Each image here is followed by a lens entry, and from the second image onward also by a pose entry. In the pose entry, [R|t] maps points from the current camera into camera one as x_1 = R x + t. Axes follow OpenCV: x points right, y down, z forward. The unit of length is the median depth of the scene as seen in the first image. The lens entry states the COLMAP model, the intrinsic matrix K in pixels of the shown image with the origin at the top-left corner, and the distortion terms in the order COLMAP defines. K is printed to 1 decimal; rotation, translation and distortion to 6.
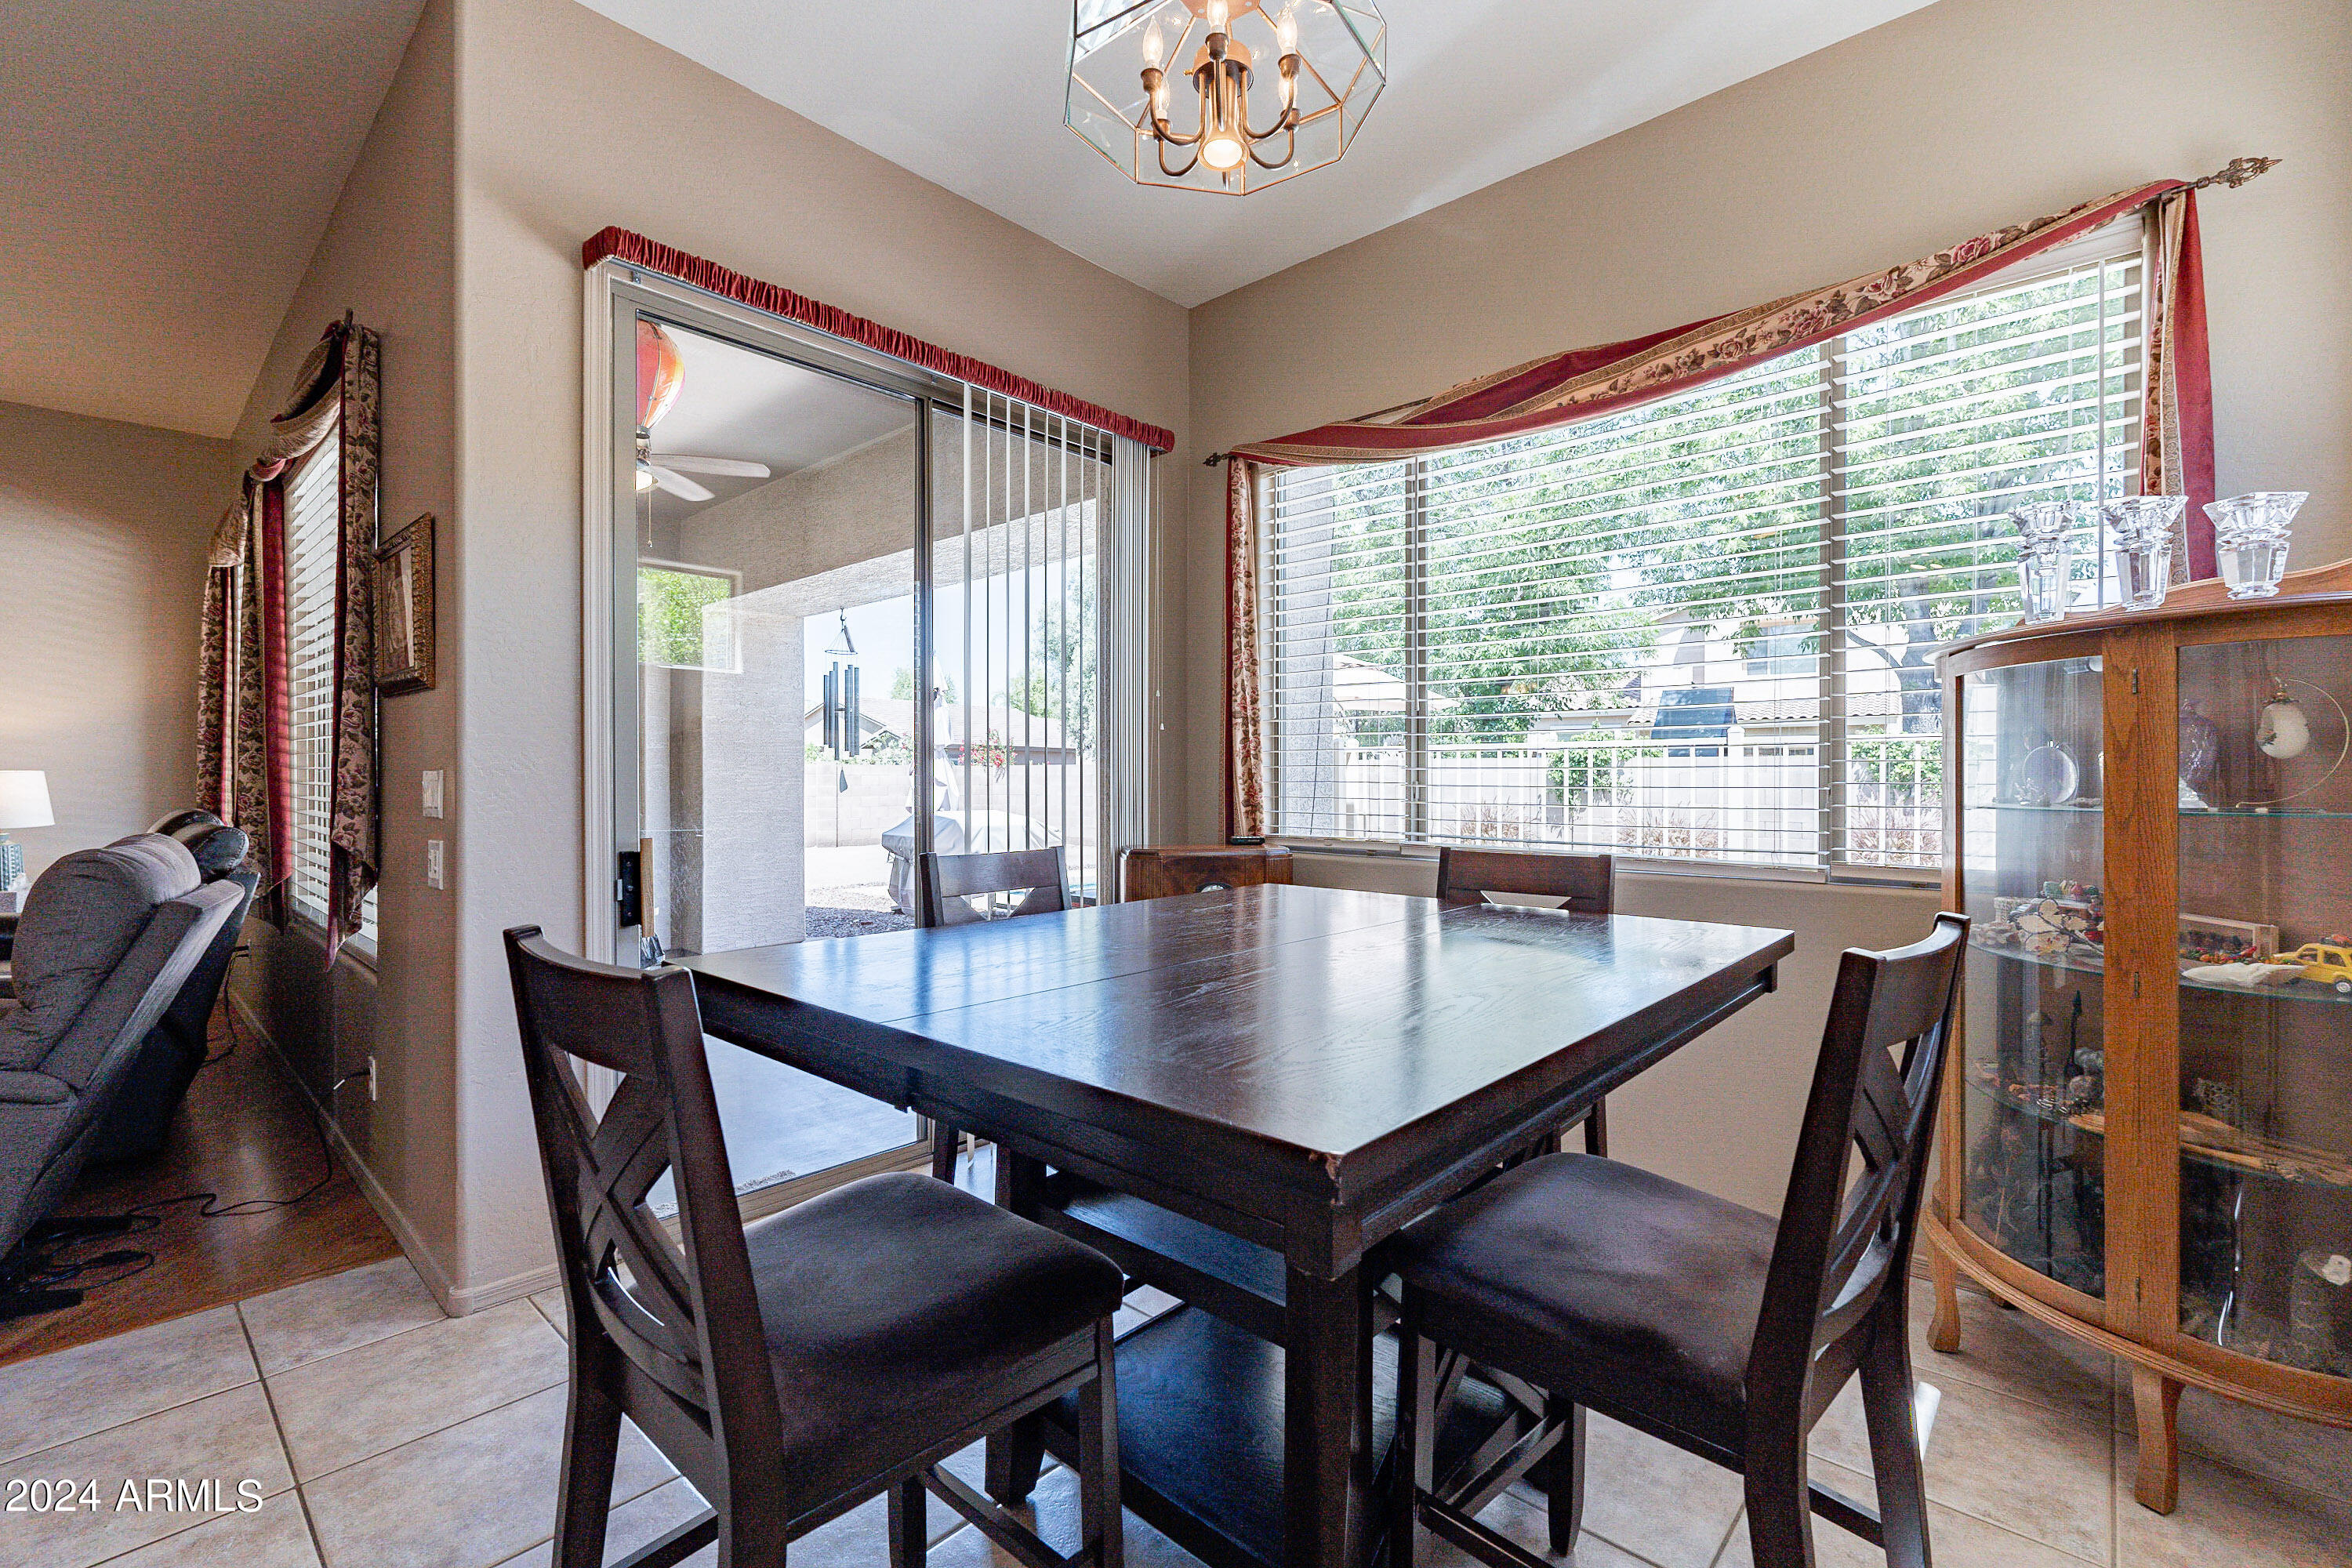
lens RADIAL K [[1024.0, 0, 1170.6], [0, 1024.0, 795.2], [0, 0, 1]] dist [-0.002547, 0.001480]
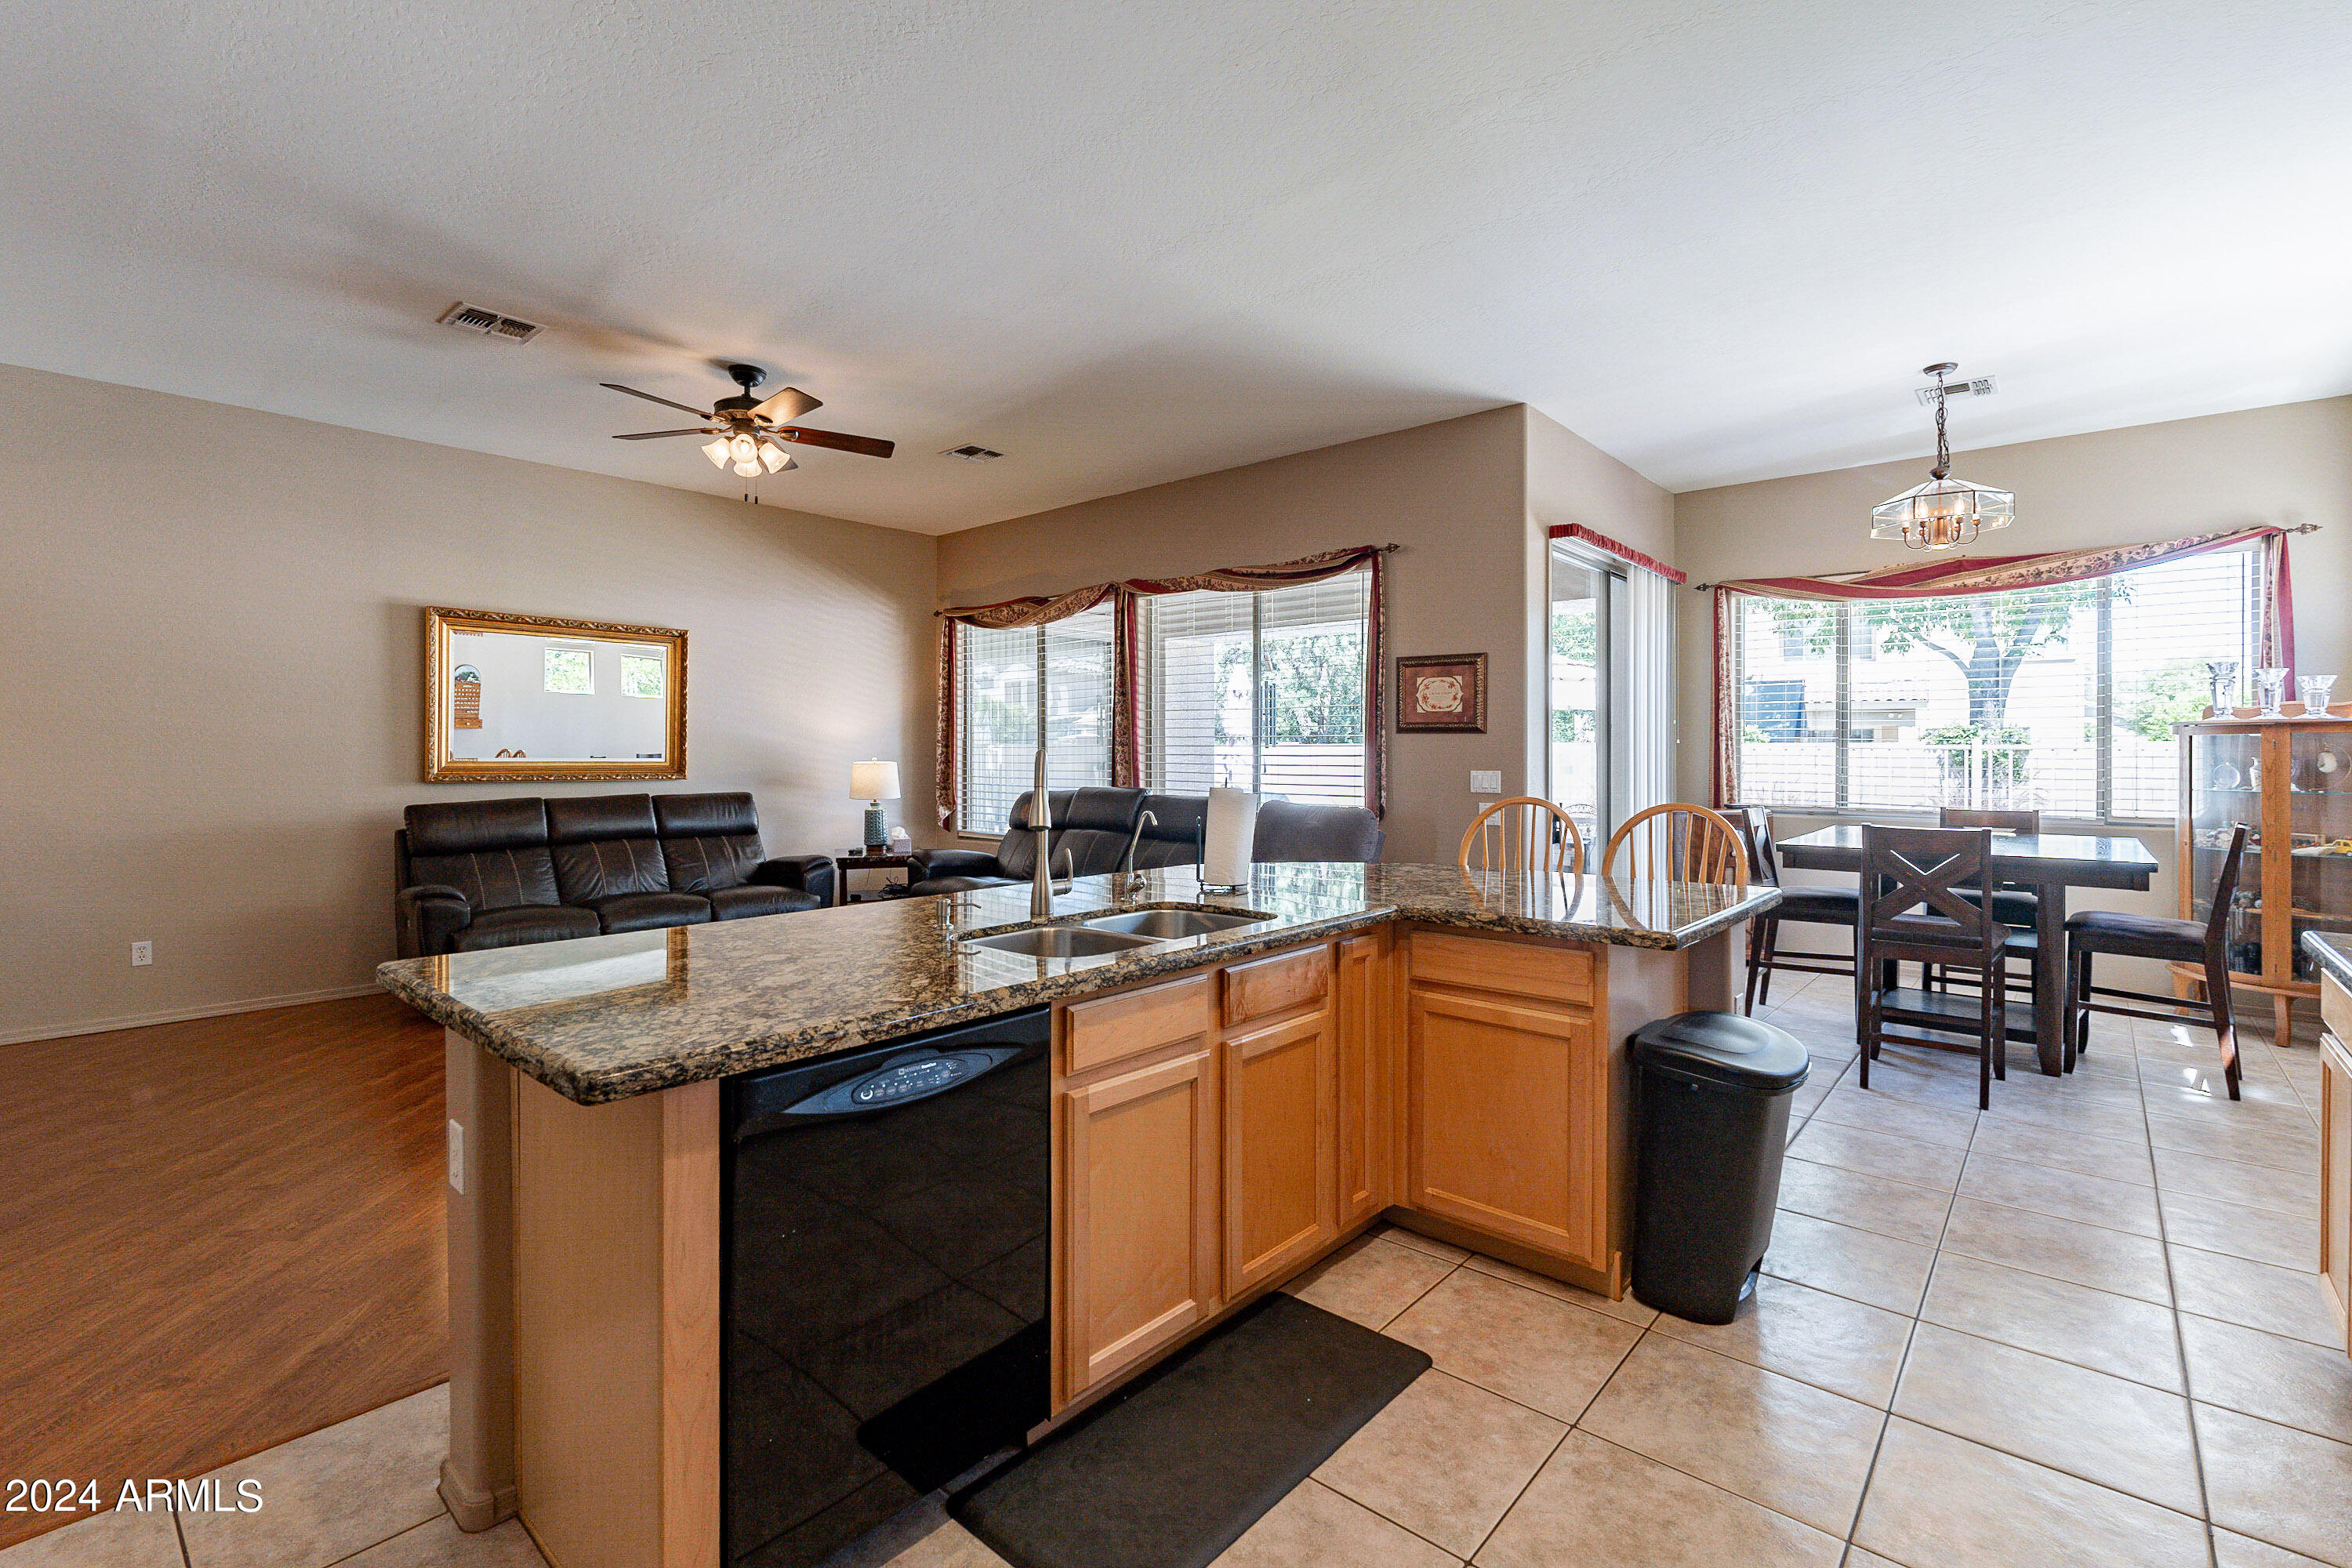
lens RADIAL K [[1024.0, 0, 1190.5], [0, 1024.0, 769.2], [0, 0, 1]] dist [-0.002547, 0.001480]
pose [[0.999851, 0.002557, 0.017073, -1.478913], [-0.002550, 0.999997, -0.000408, -0.027770], [-0.017074, 0.000364, 0.999854, -1.245432]]
